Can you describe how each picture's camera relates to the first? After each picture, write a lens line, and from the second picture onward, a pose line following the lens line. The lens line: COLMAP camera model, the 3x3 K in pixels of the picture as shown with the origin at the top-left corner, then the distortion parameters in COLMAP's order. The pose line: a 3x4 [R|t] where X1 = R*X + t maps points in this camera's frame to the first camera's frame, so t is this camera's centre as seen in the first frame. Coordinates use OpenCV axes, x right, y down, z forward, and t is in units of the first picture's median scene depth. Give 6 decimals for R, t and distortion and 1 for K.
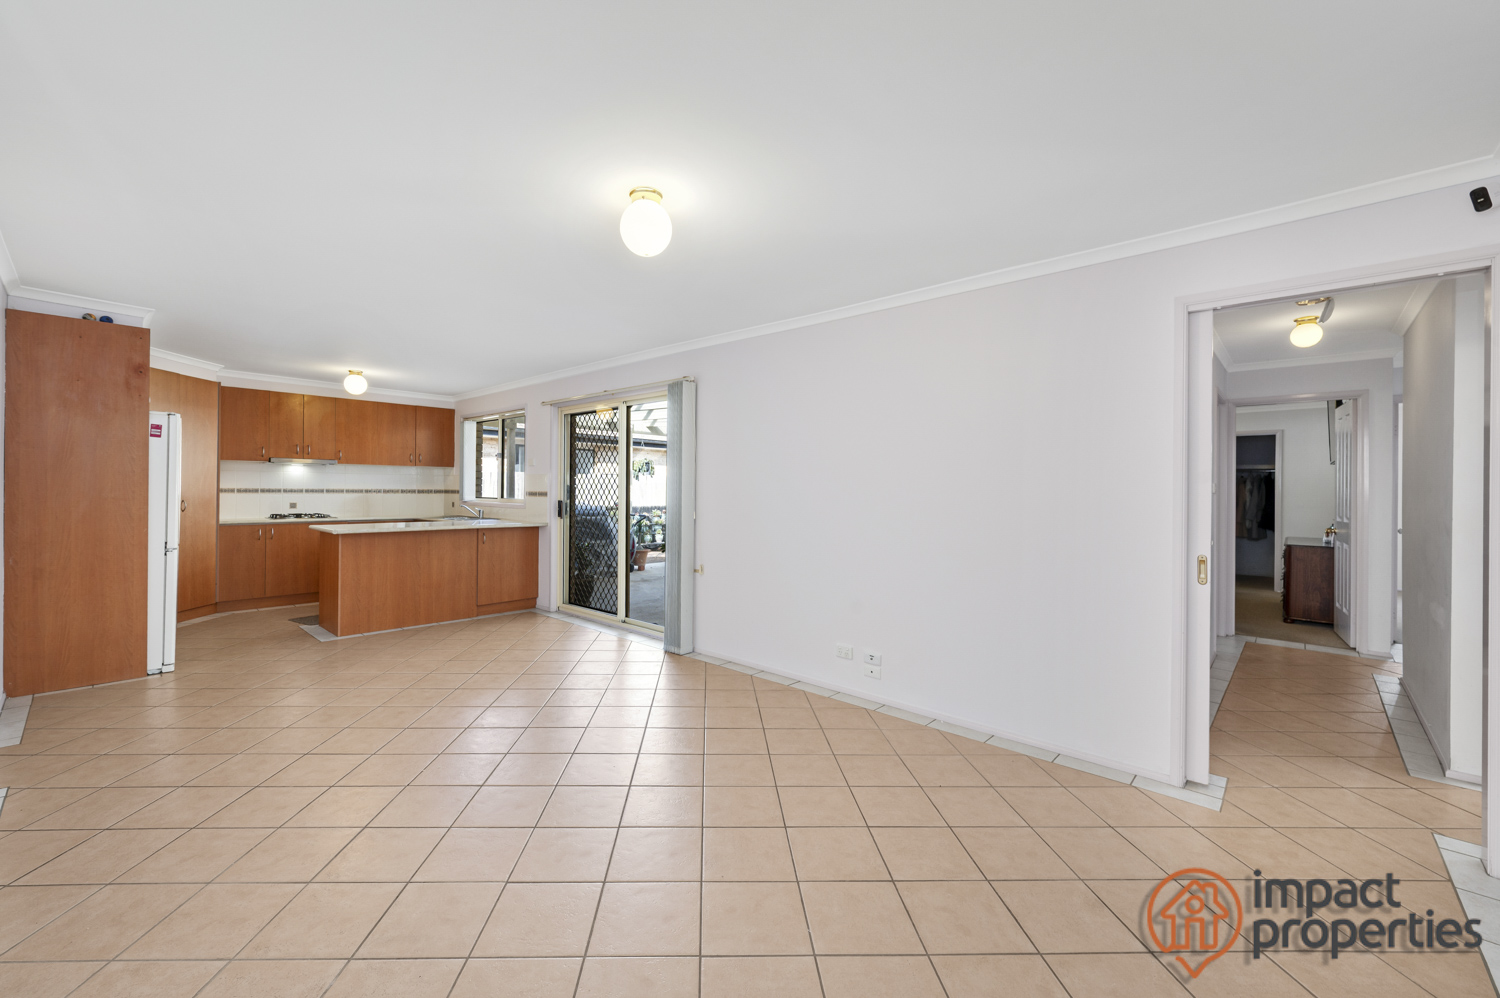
lens RADIAL K [[602.8, 0, 706.2], [0, 602.8, 485.7], [0, 0, 1]] dist [0.012365, 0.000081]
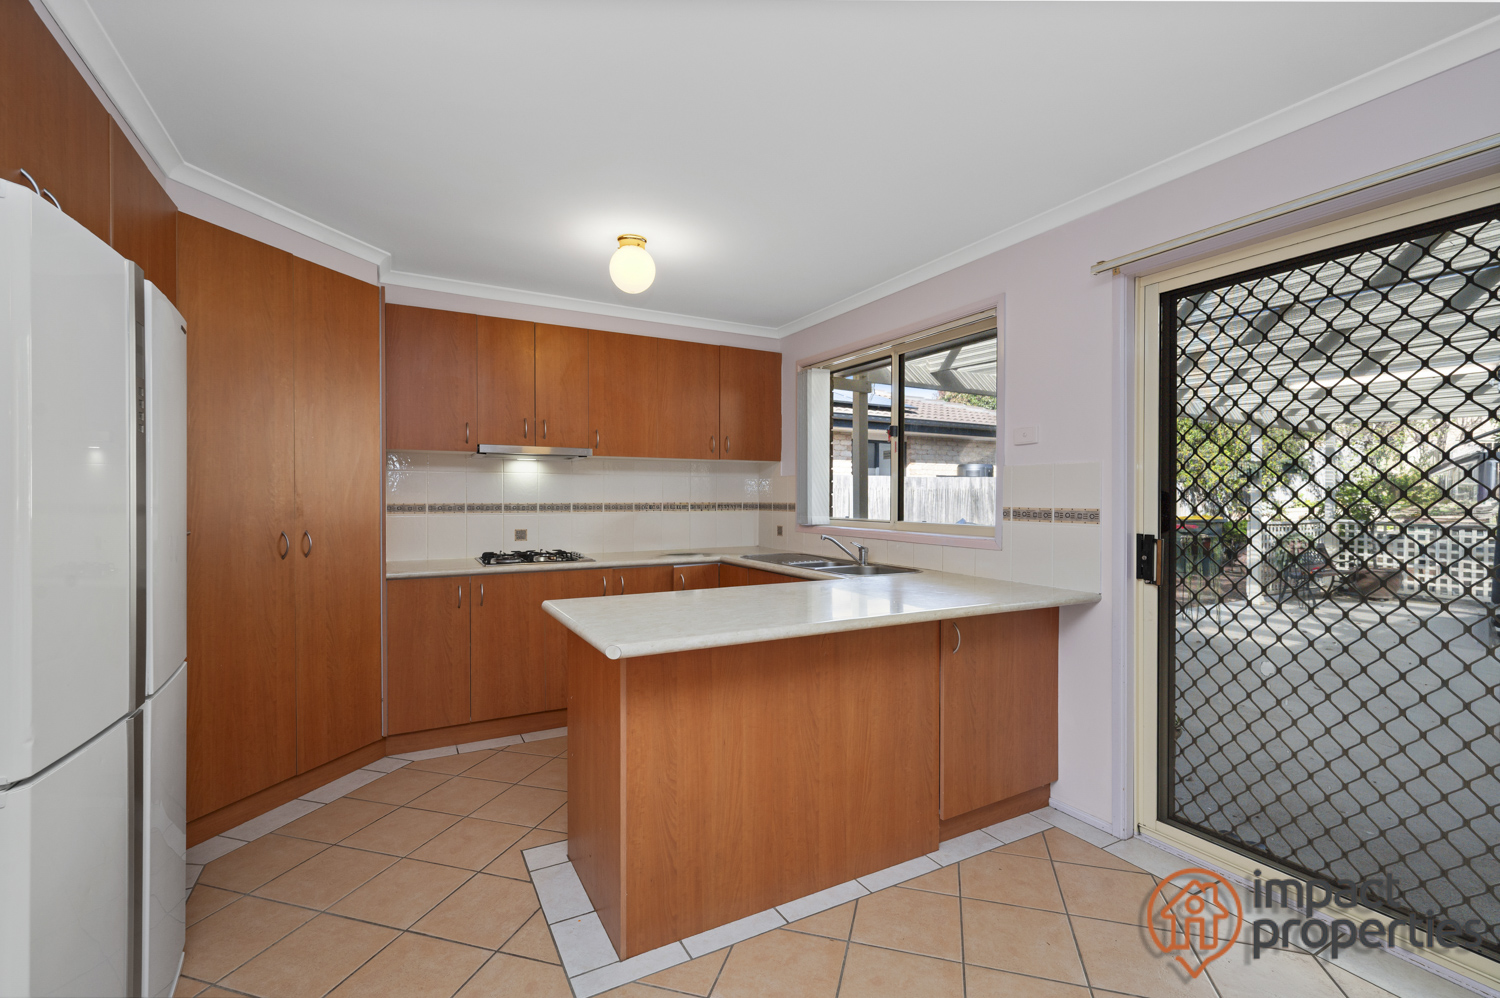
lens RADIAL K [[623.9, 0, 751.8], [0, 623.9, 502.2], [0, 0, 1]] dist [0.000303, -0.000006]
pose [[0.963090, -0.005402, -0.269126, -0.337609], [0.009051, 0.999883, 0.012320, -0.001369], [0.269028, -0.014301, 0.963026, 0.526850]]
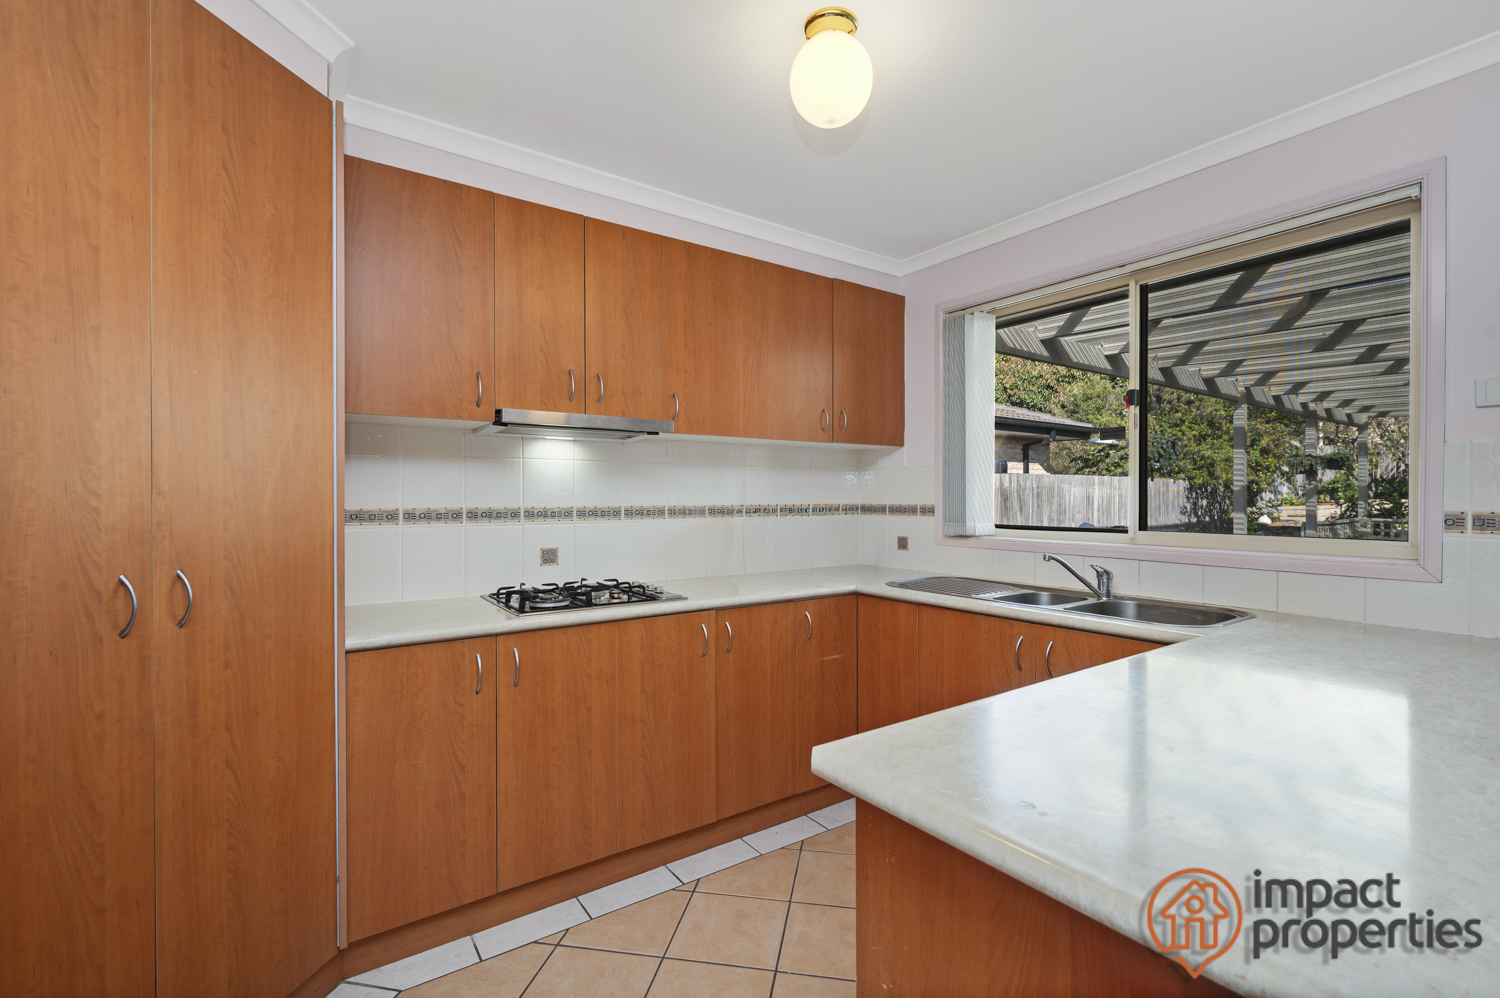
lens RADIAL K [[629.3, 0, 750.0], [0, 629.3, 499.0], [0, 0, 1]] dist [-0.000195, -0.000138]
pose [[0.986791, -0.010640, -0.161648, -0.516974], [0.012087, 0.999895, 0.007969, -0.001474], [0.161547, -0.009818, 0.986816, 0.673249]]
